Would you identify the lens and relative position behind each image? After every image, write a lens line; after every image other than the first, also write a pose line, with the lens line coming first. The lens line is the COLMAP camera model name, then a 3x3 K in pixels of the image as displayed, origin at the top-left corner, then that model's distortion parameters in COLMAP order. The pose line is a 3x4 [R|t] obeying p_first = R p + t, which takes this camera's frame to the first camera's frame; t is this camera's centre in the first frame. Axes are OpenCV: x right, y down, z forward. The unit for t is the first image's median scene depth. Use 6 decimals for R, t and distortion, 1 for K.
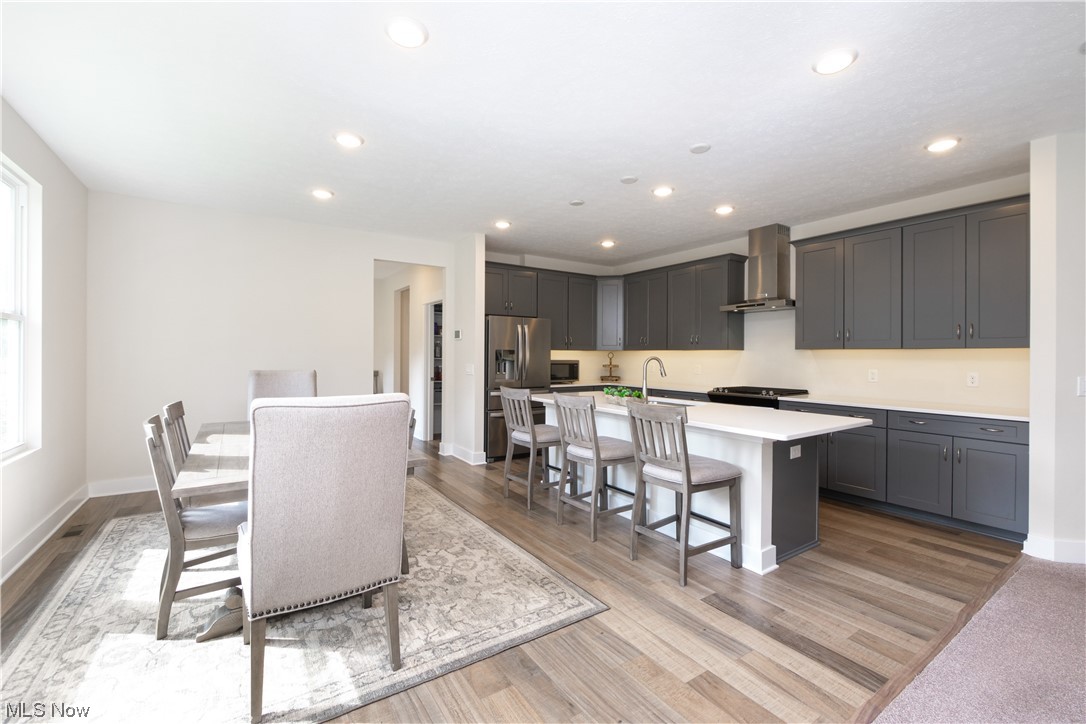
lens RADIAL K [[461.8, 0, 544.5], [0, 461.8, 352.1], [0, 0, 1]] dist [-0.000233, 0.000530]
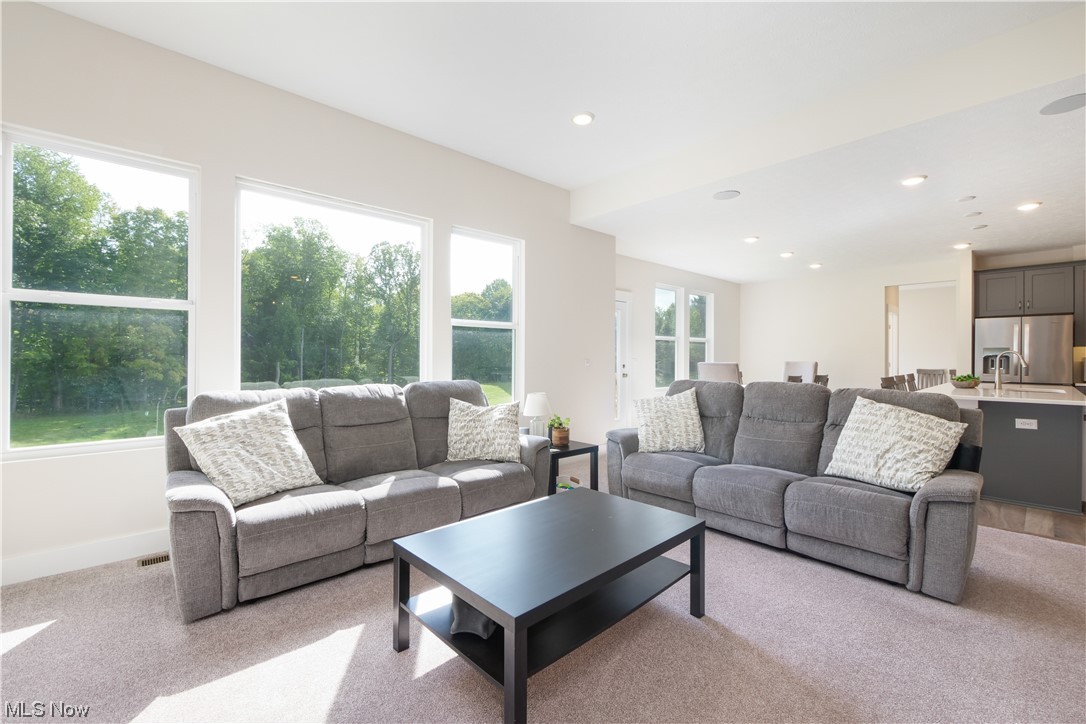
lens RADIAL K [[461.8, 0, 544.9], [0, 461.8, 359.8], [0, 0, 1]] dist [-0.000233, 0.000530]
pose [[0.161576, -0.000690, -0.986860, 0.902773], [0.004576, 0.999990, 0.000050, 0.020295], [0.986850, -0.004524, 0.161577, -0.277033]]
